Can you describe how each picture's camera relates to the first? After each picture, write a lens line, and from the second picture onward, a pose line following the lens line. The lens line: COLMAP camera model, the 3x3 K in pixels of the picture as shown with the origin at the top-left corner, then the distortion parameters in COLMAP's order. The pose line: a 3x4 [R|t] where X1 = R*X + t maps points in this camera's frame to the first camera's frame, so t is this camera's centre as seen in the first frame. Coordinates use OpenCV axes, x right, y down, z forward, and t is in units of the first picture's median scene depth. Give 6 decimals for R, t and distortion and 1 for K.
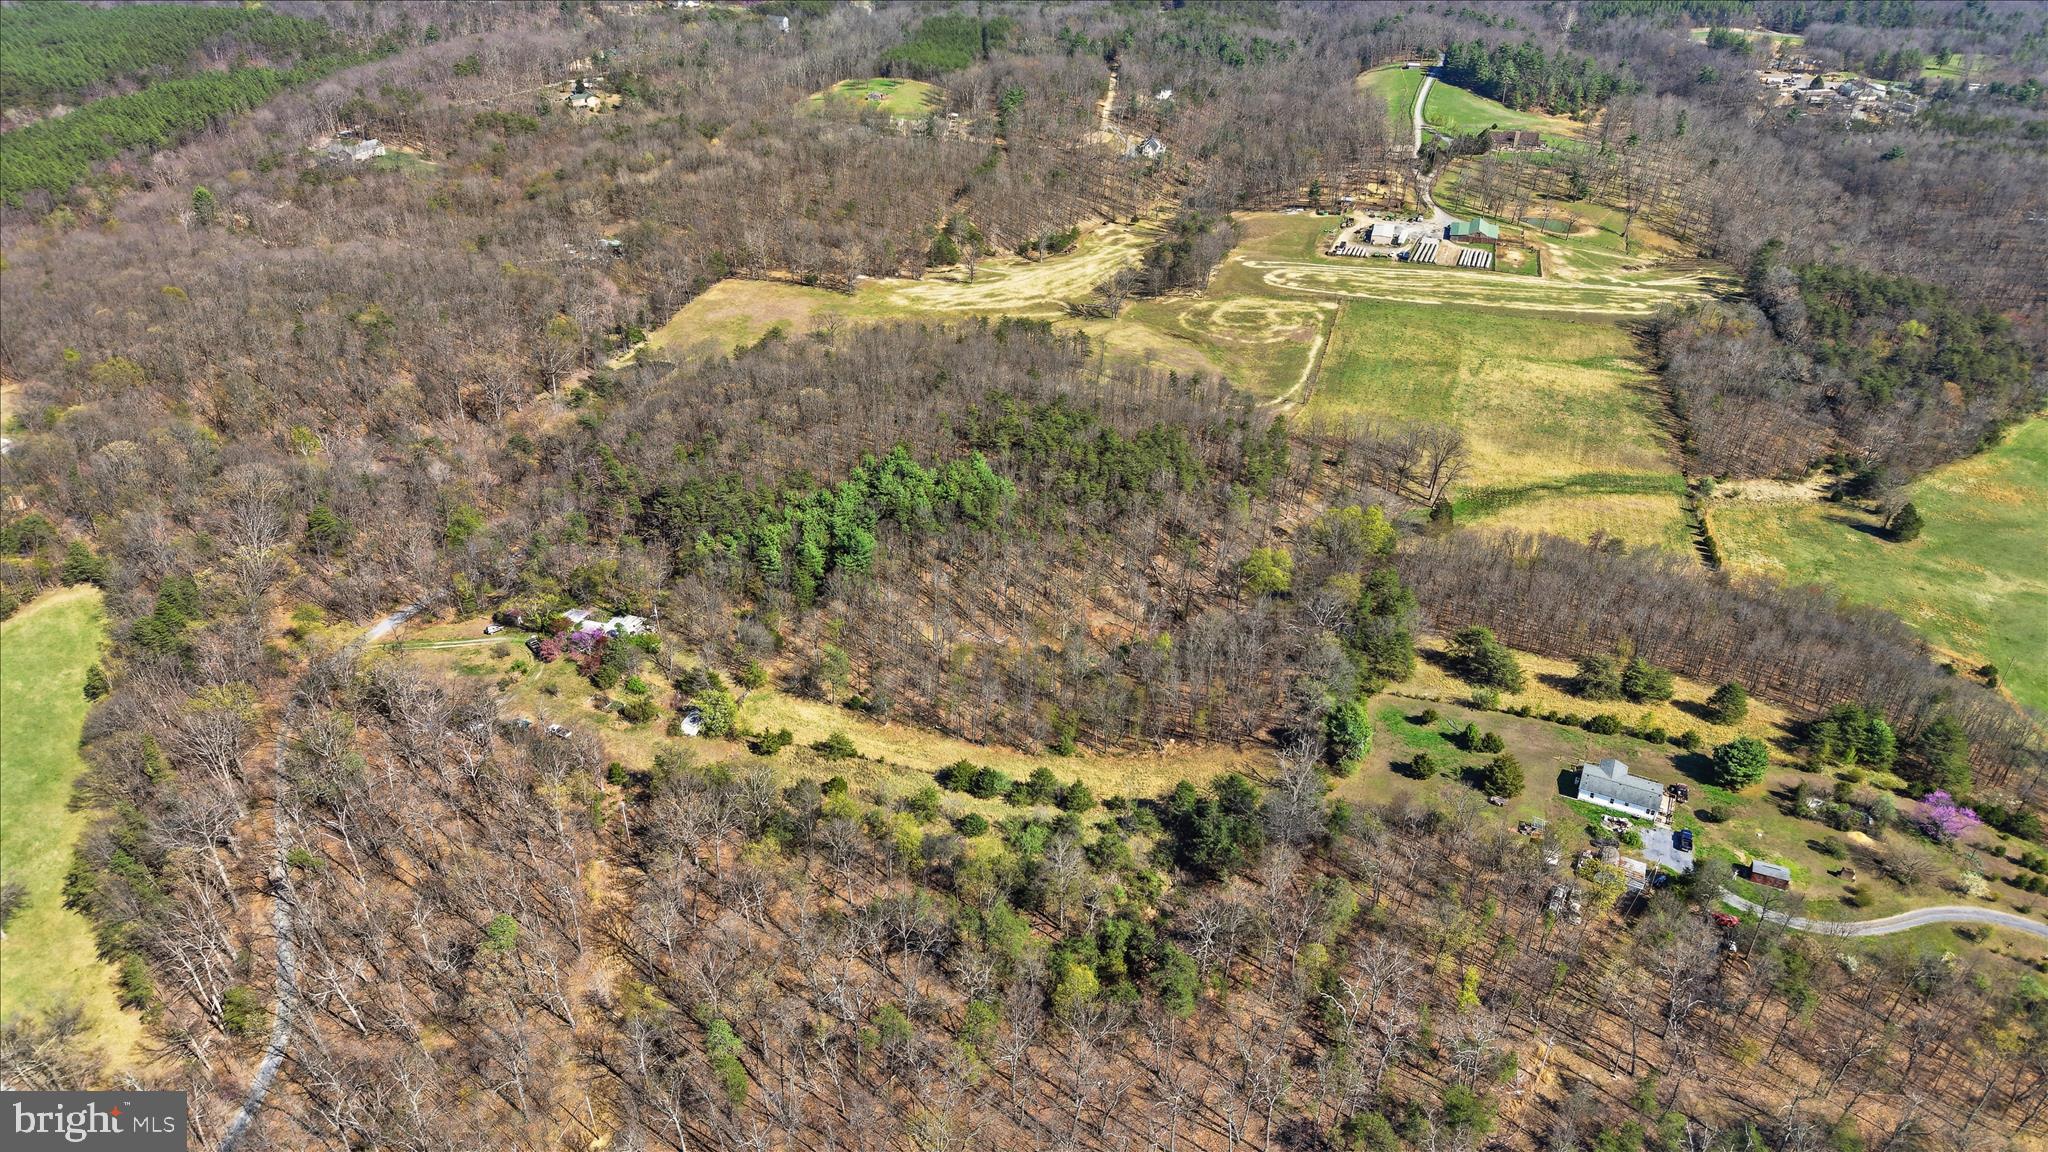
lens RADIAL K [[1366.2, 0, 1022.3], [0, 1366.2, 581.1], [0, 0, 1]] dist [0.033371, -0.038555]
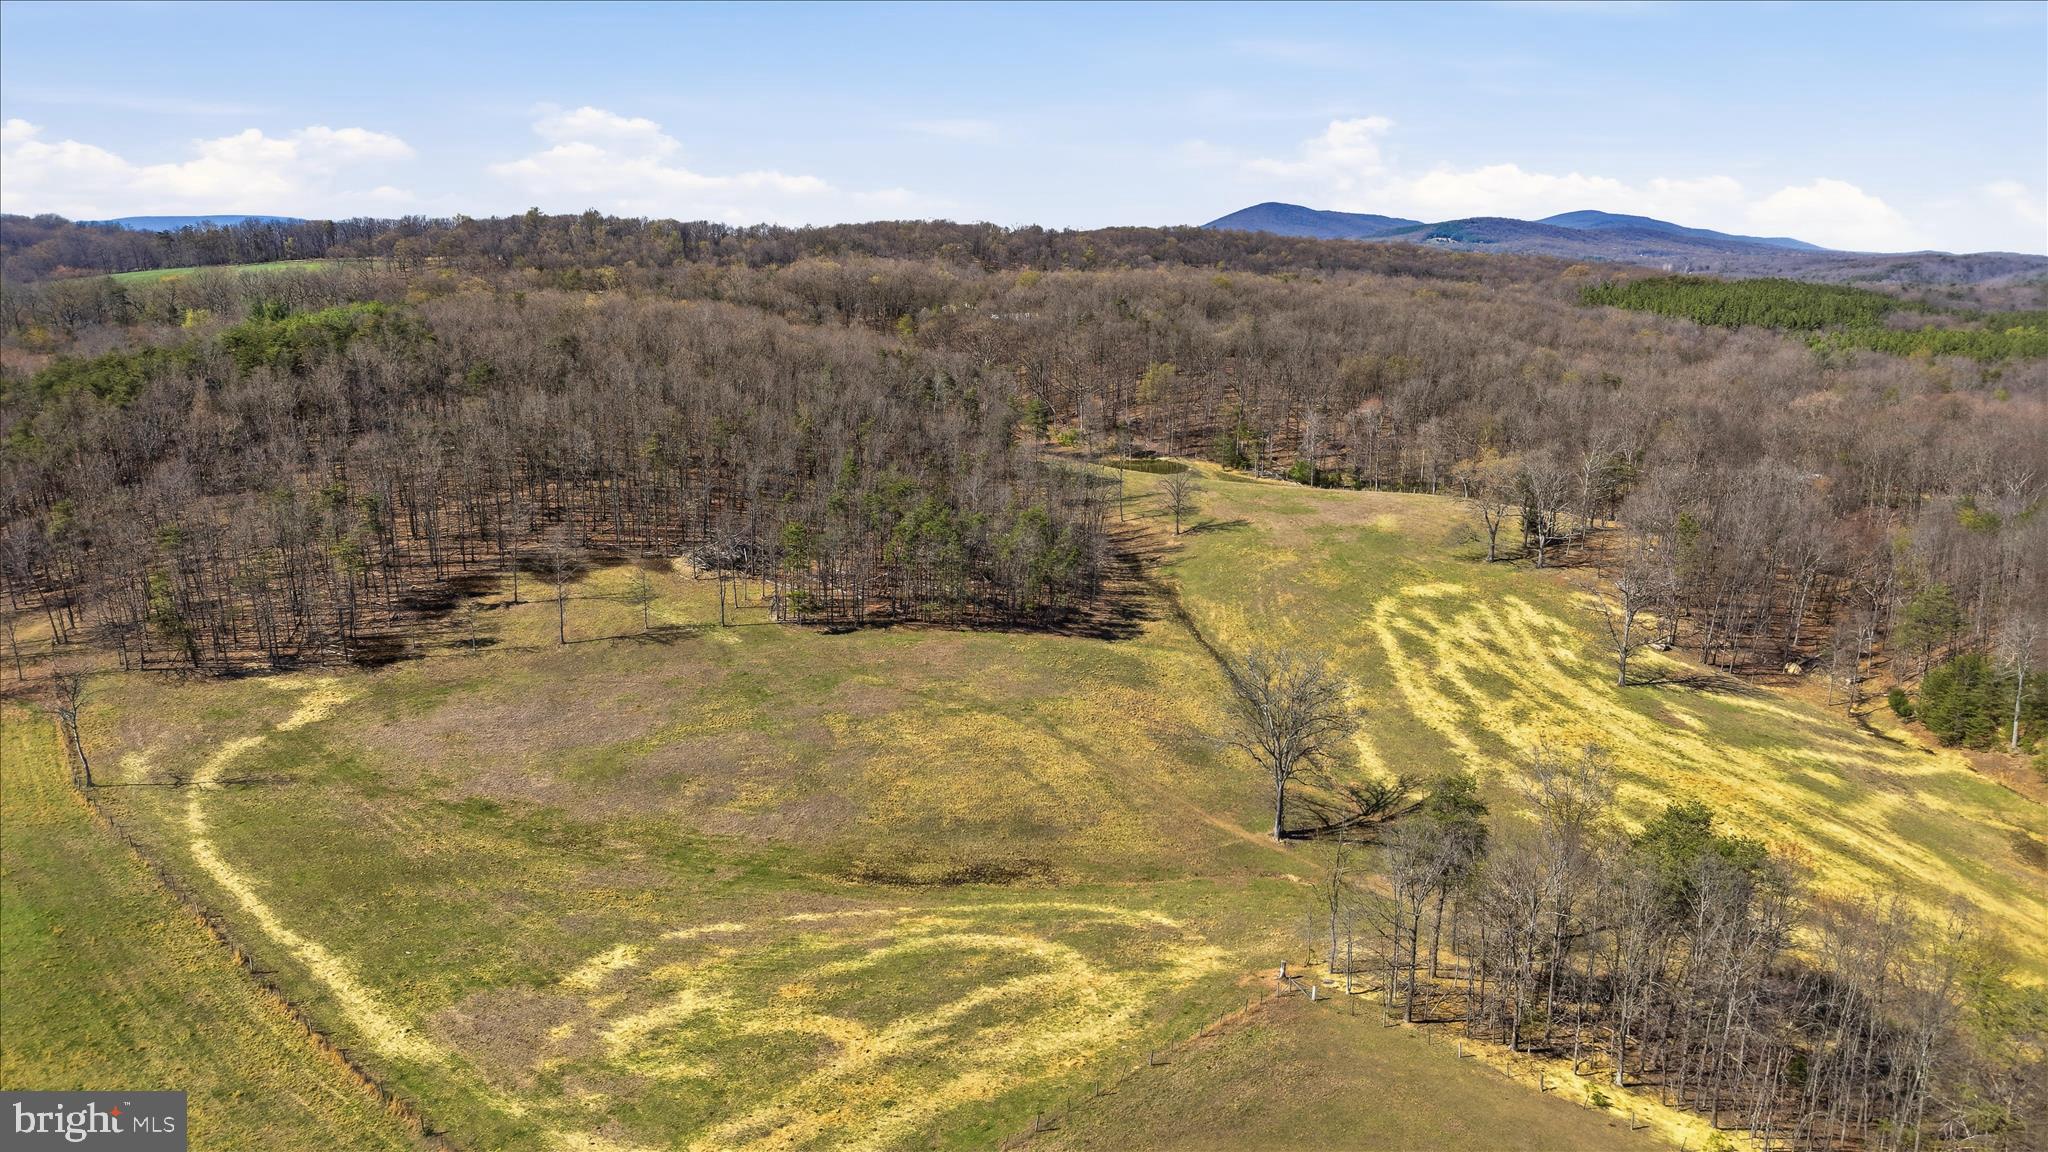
lens RADIAL K [[1366.2, 0, 1031.2], [0, 1366.2, 565.0], [0, 0, 1]] dist [0.033371, -0.038555]
pose [[-0.426940, 0.201525, -0.881538, 0.386682], [-0.488852, 0.768688, 0.412484, -0.401494], [0.760753, 0.607048, -0.229668, 1.256014]]
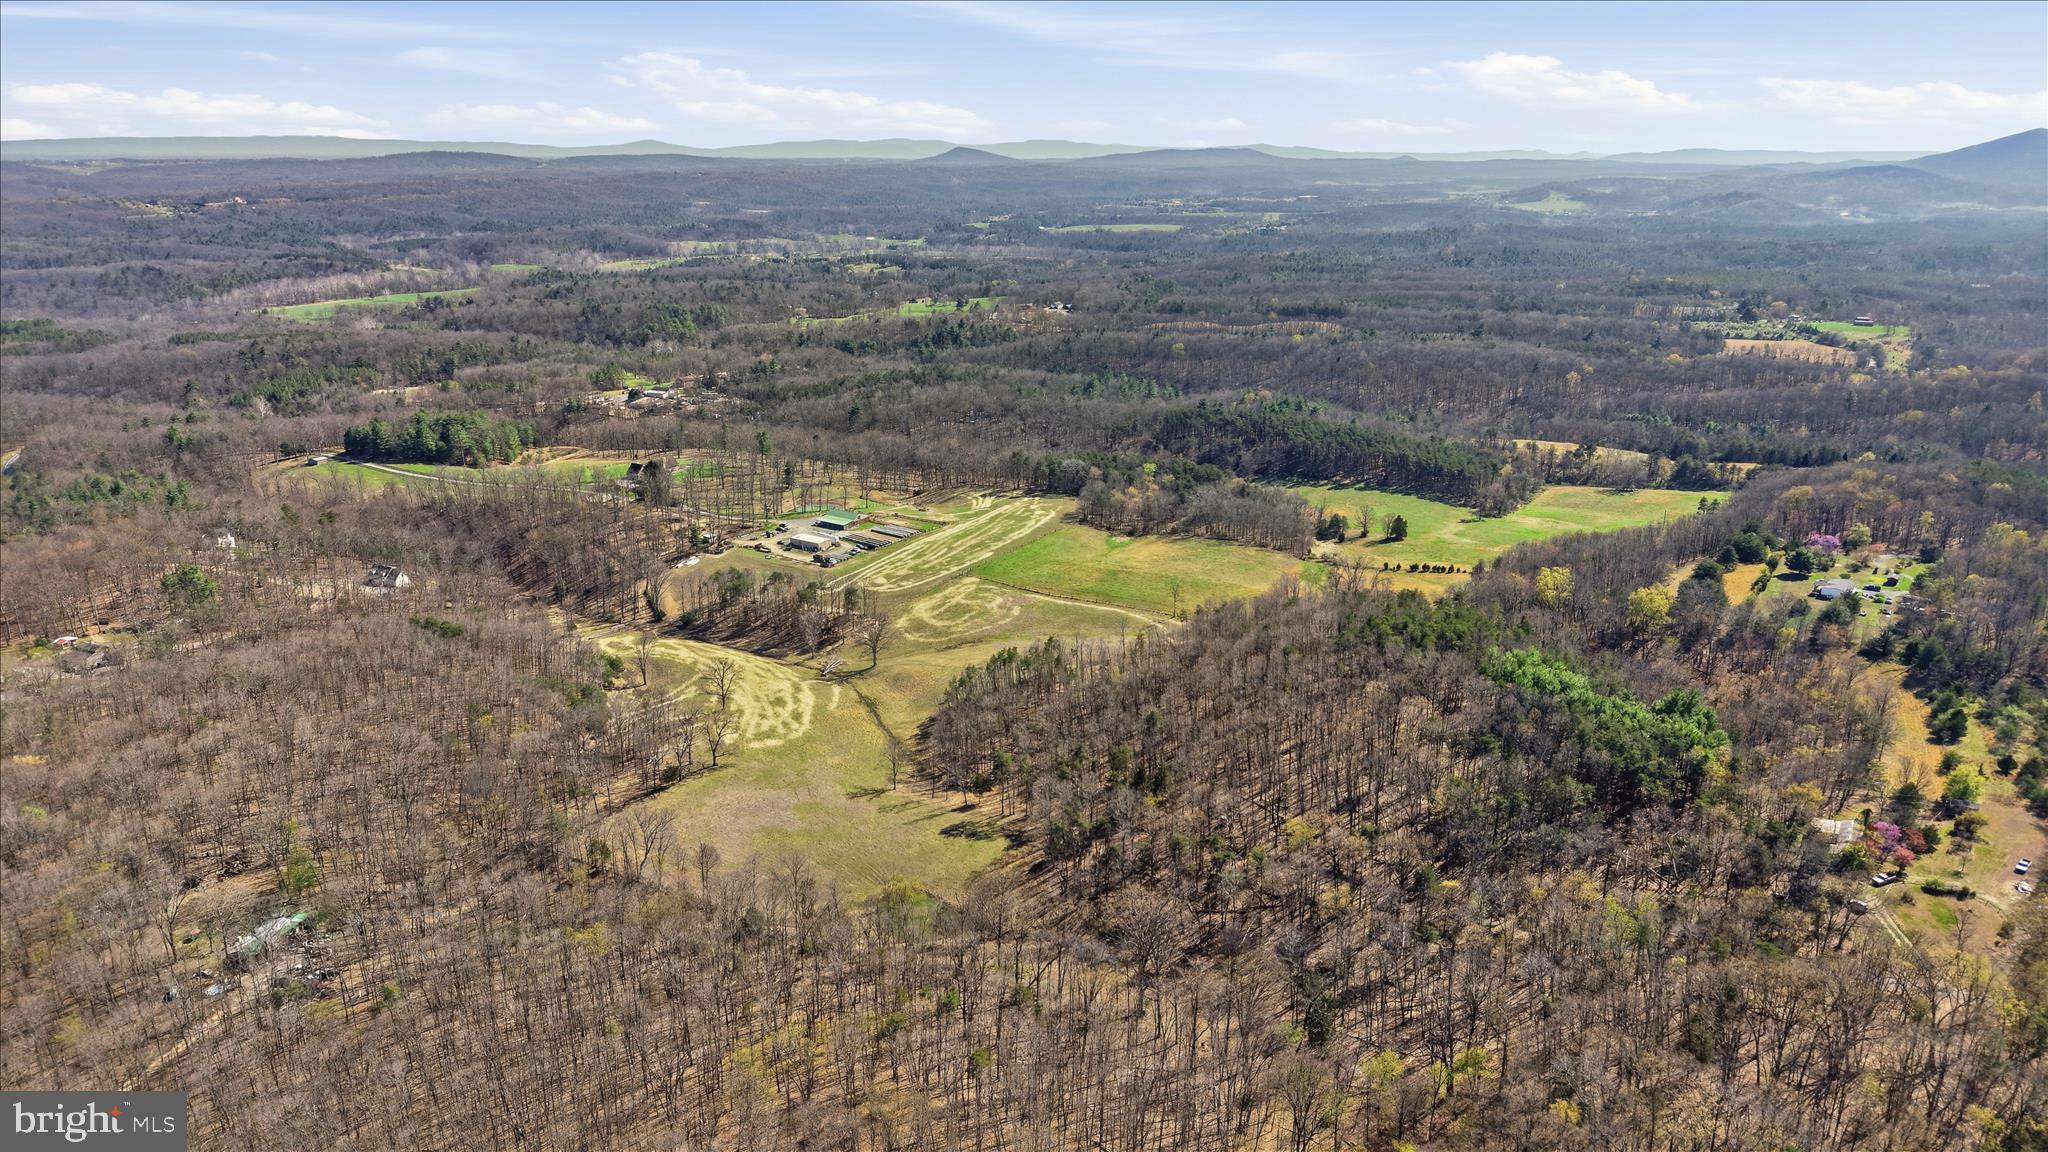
lens RADIAL K [[1366.2, 0, 1024.3], [0, 1366.2, 571.3], [0, 0, 1]] dist [0.033371, -0.038555]
pose [[0.265060, -0.283790, 0.921524, -0.909609], [0.518209, 0.847881, 0.112057, -0.375779], [-0.813144, 0.447840, 0.371802, 0.704111]]
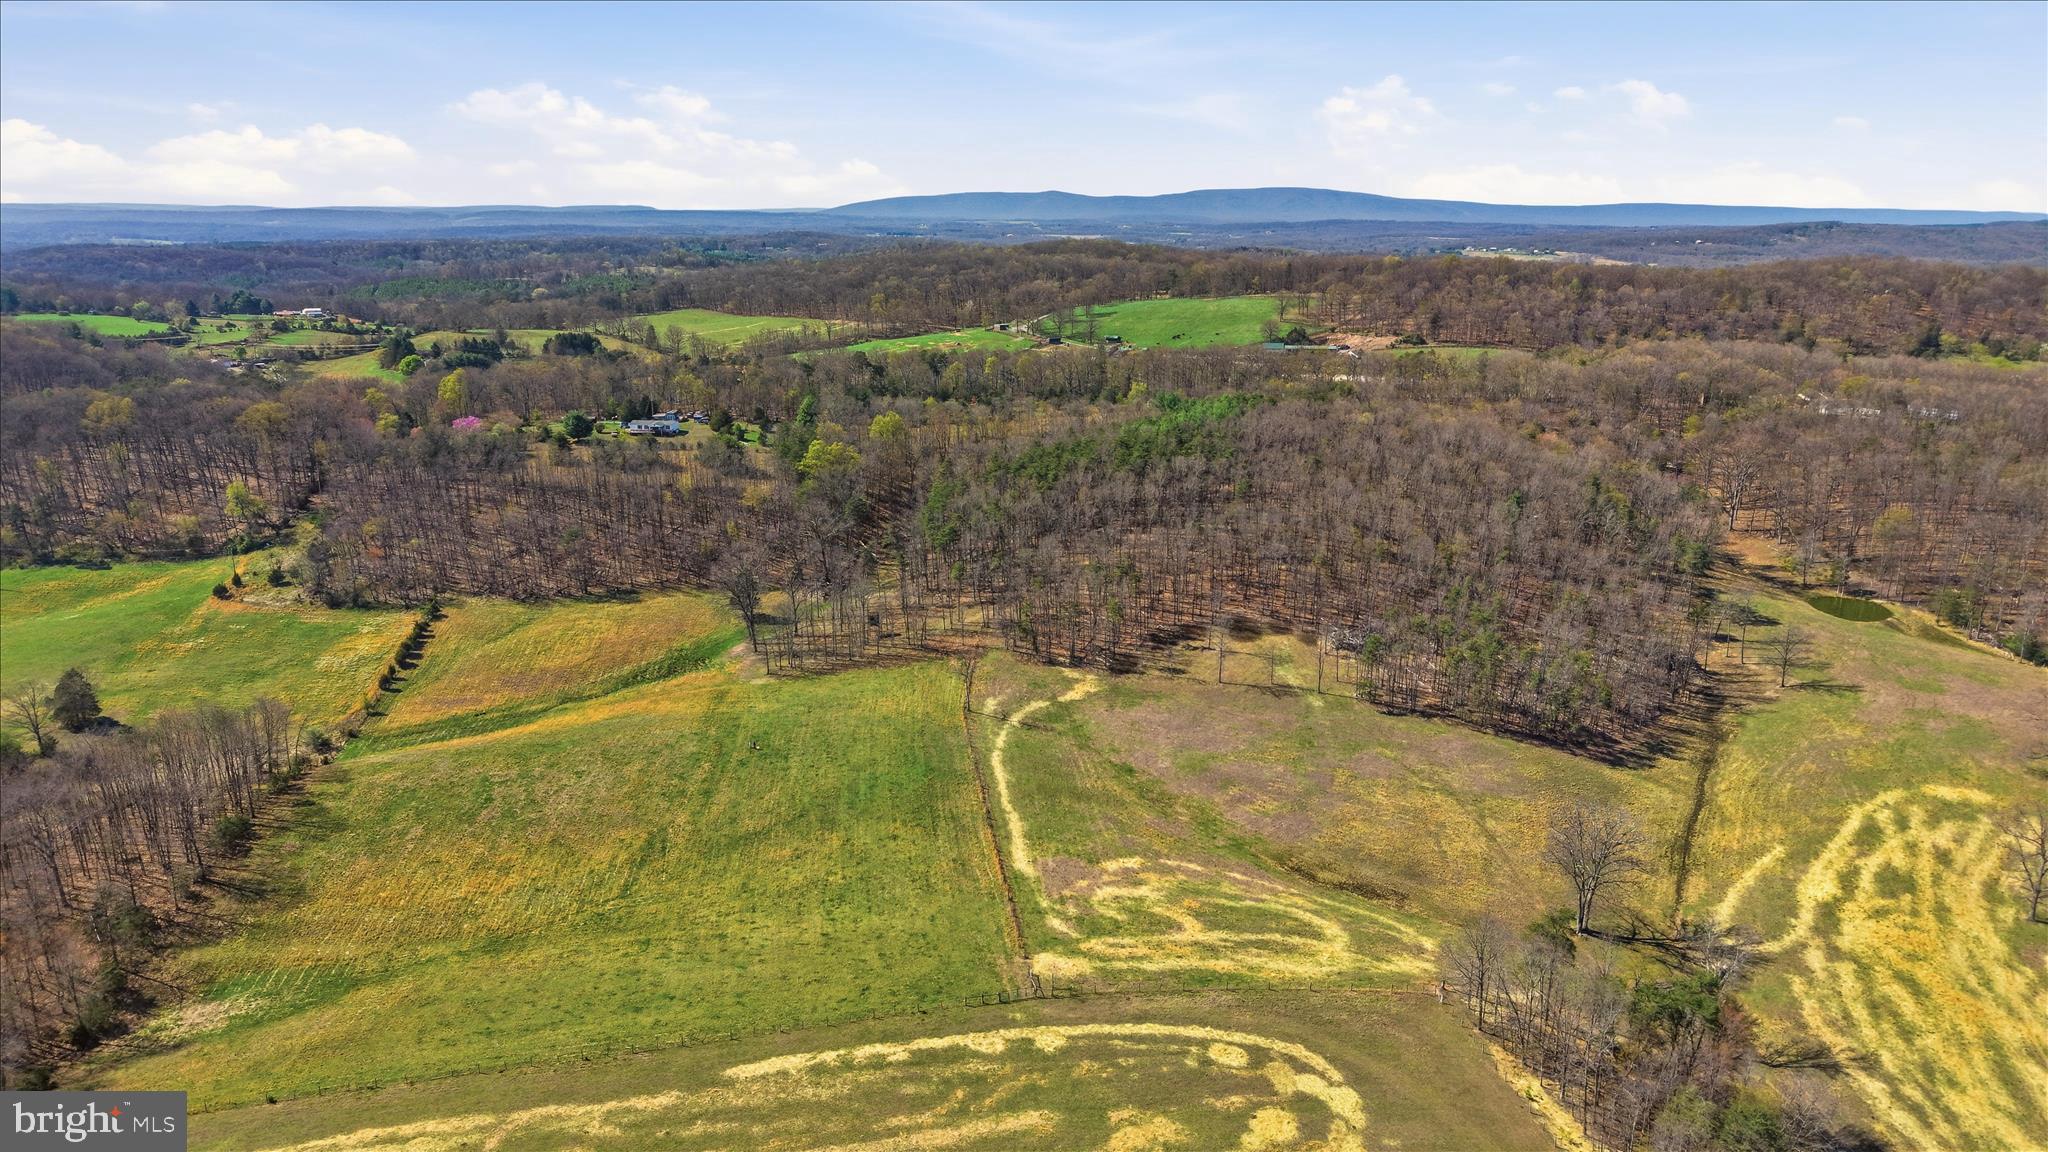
lens RADIAL K [[1366.2, 0, 1022.3], [0, 1366.2, 570.6], [0, 0, 1]] dist [0.033371, -0.038555]
pose [[-0.904849, 0.098647, -0.414146, 0.445112], [-0.237666, 0.690047, 0.683630, -0.610124], [0.353219, 0.717010, -0.600943, 1.392951]]
